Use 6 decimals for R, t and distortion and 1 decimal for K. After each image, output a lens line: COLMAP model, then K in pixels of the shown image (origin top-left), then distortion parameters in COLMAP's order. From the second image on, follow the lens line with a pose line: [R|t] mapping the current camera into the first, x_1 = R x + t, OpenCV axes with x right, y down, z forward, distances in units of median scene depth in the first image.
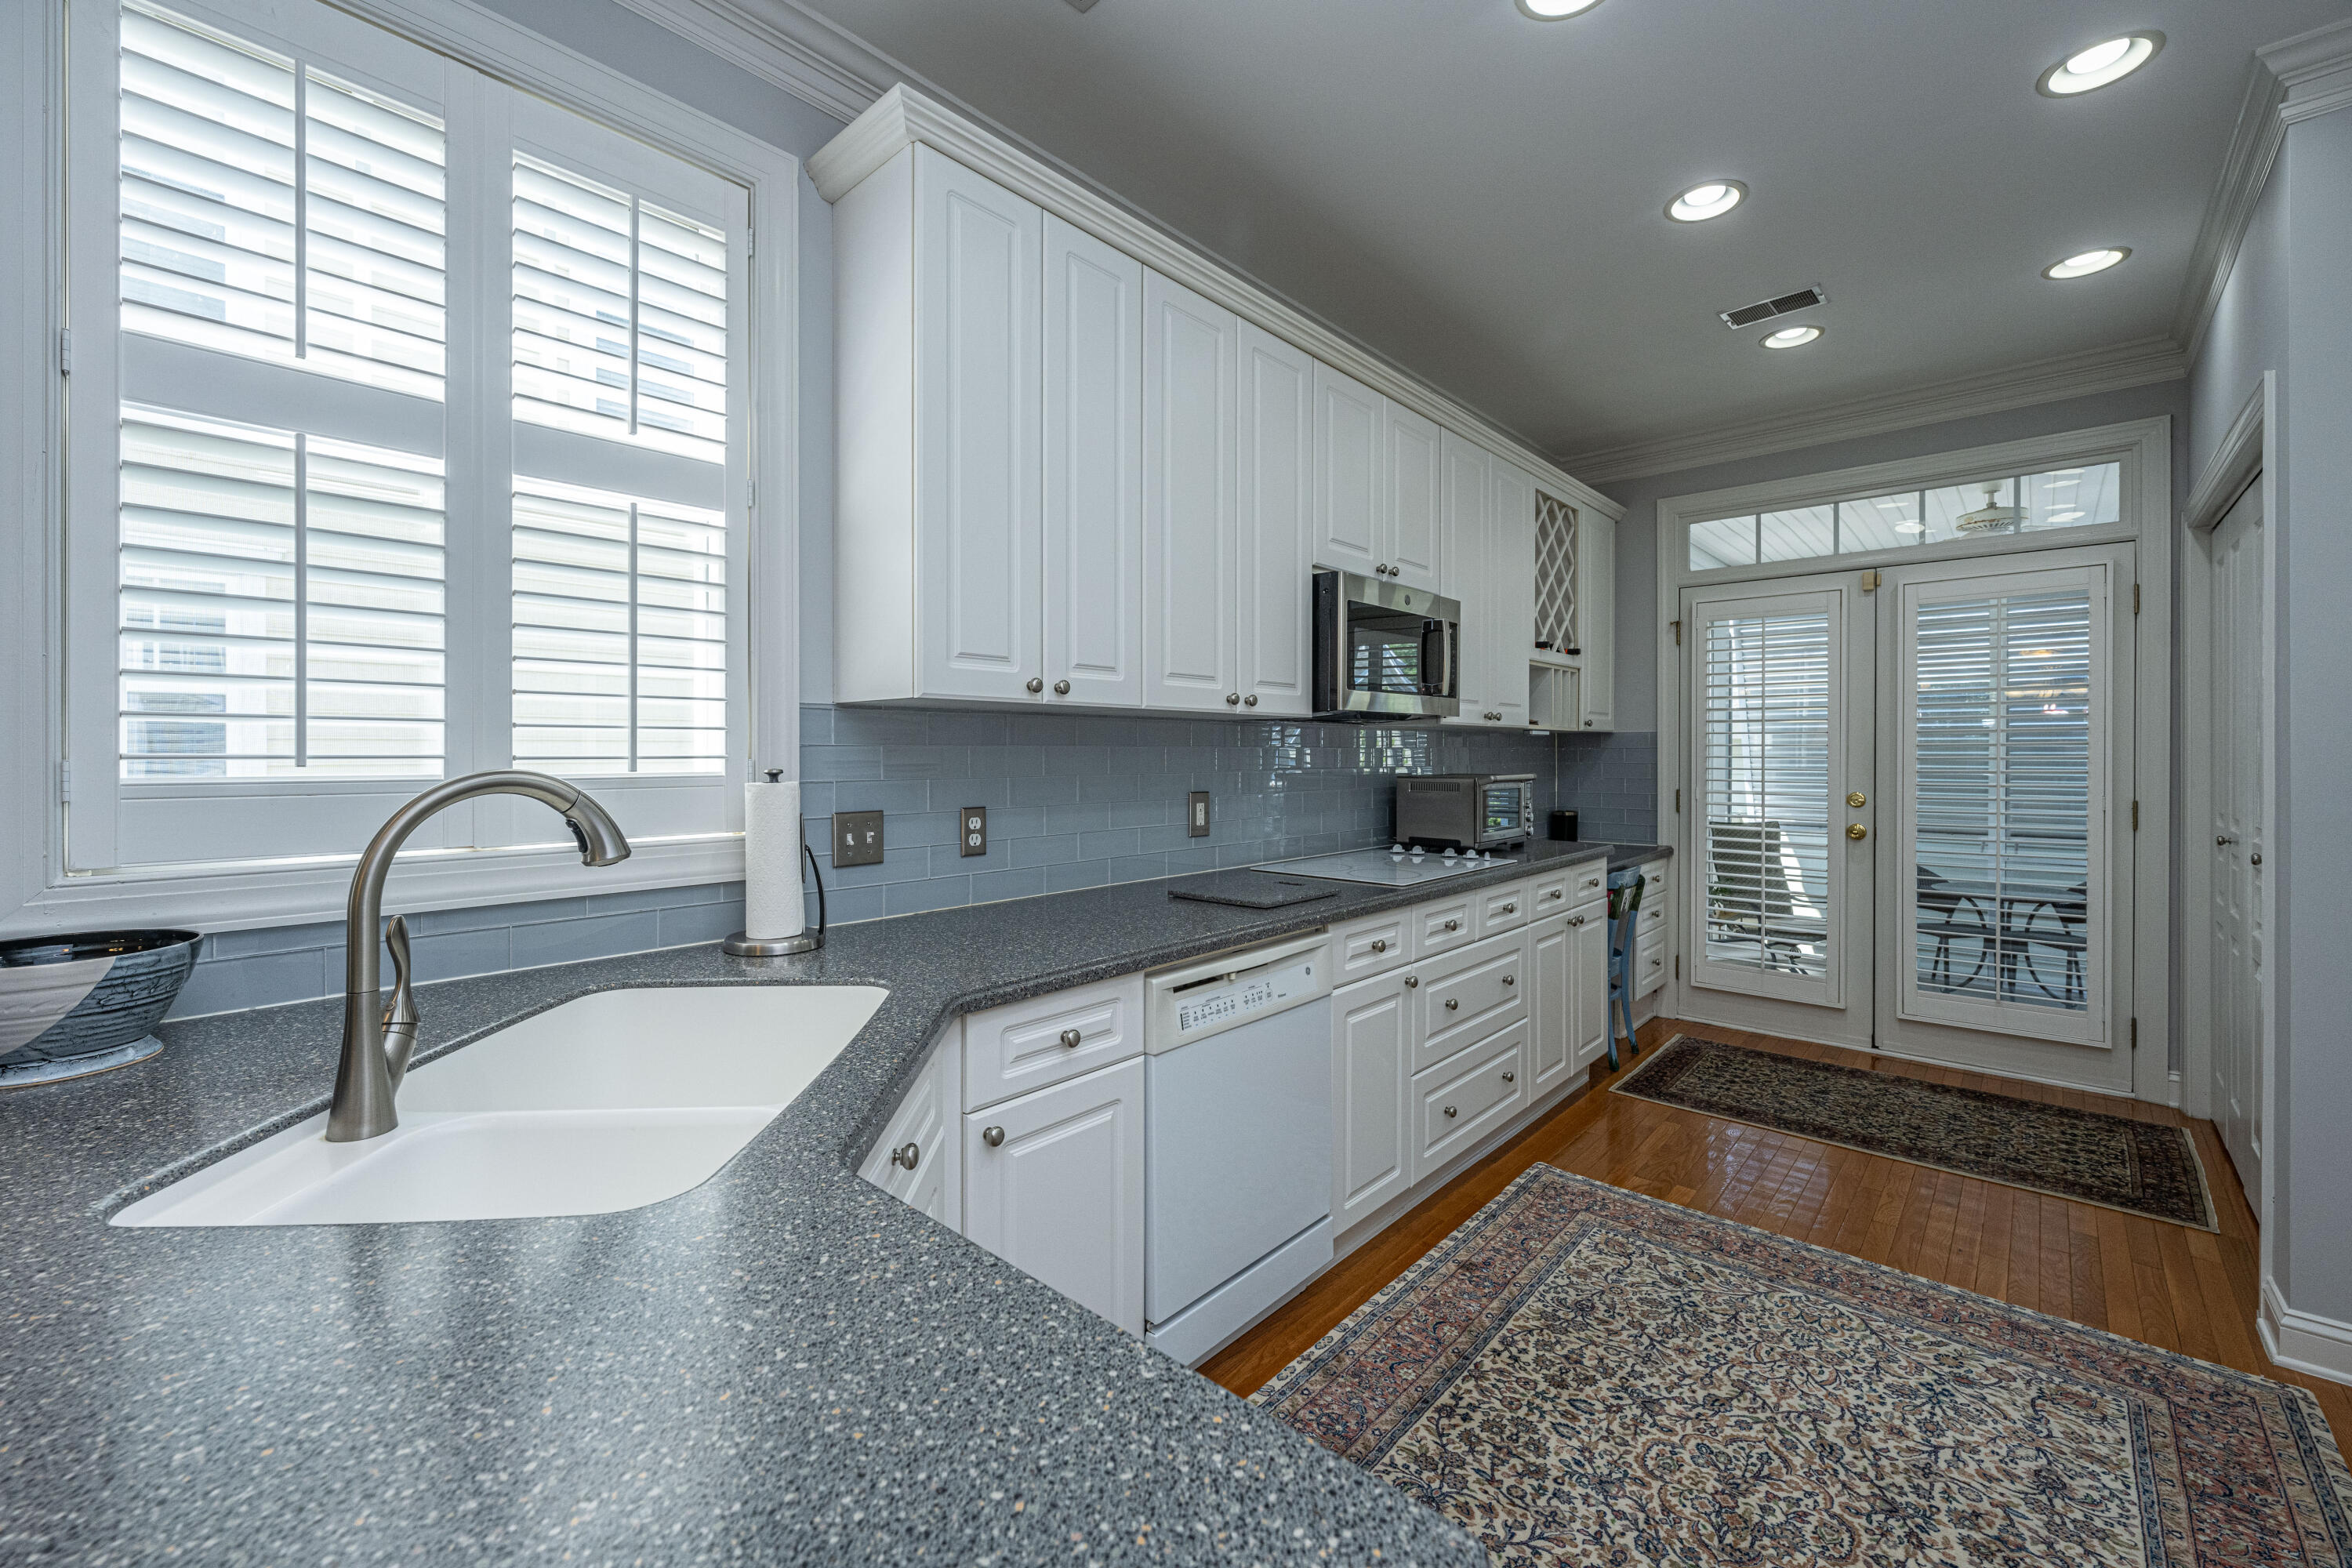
lens RADIAL K [[933.9, 0, 1190.0], [0, 933.9, 763.7], [0, 0, 1]] dist [-0.000107, 0.000422]
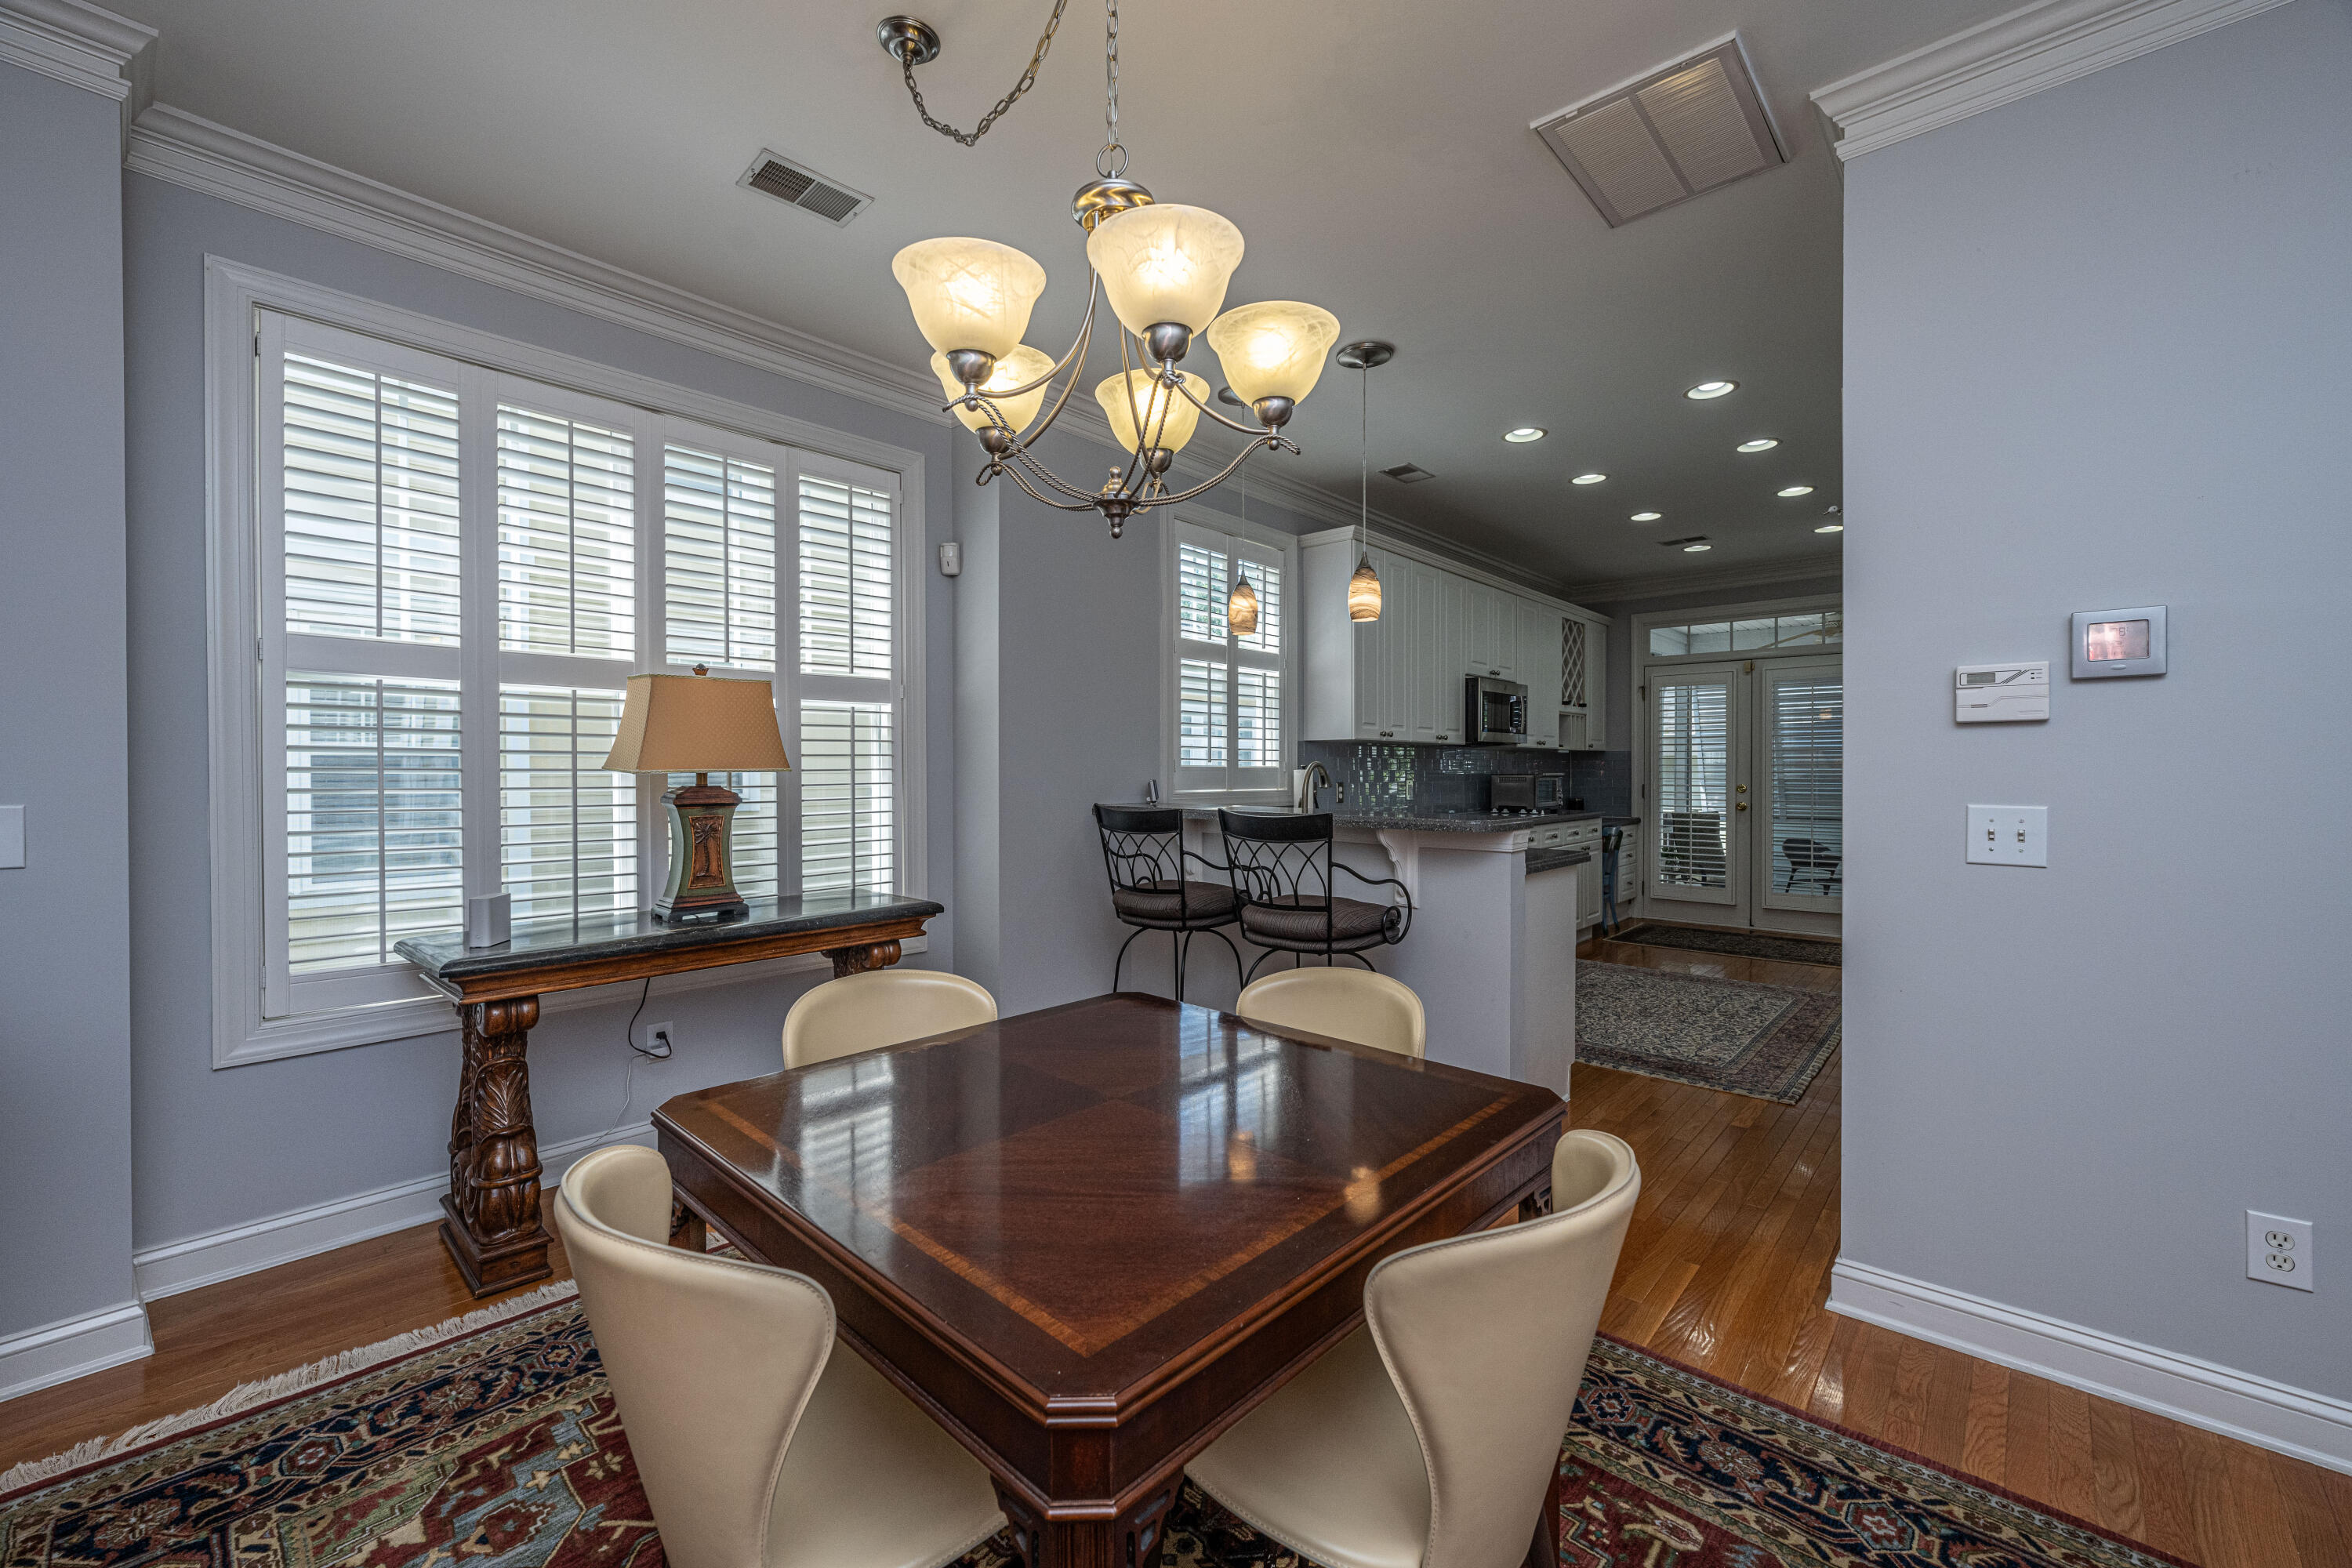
lens RADIAL K [[933.9, 0, 1172.7], [0, 933.9, 780.3], [0, 0, 1]] dist [-0.000107, 0.000422]
pose [[0.999980, -0.000456, -0.006275, -0.390641], [0.000458, 1.000000, 0.000264, 0.023411], [0.006274, -0.000267, 0.999980, -0.852039]]
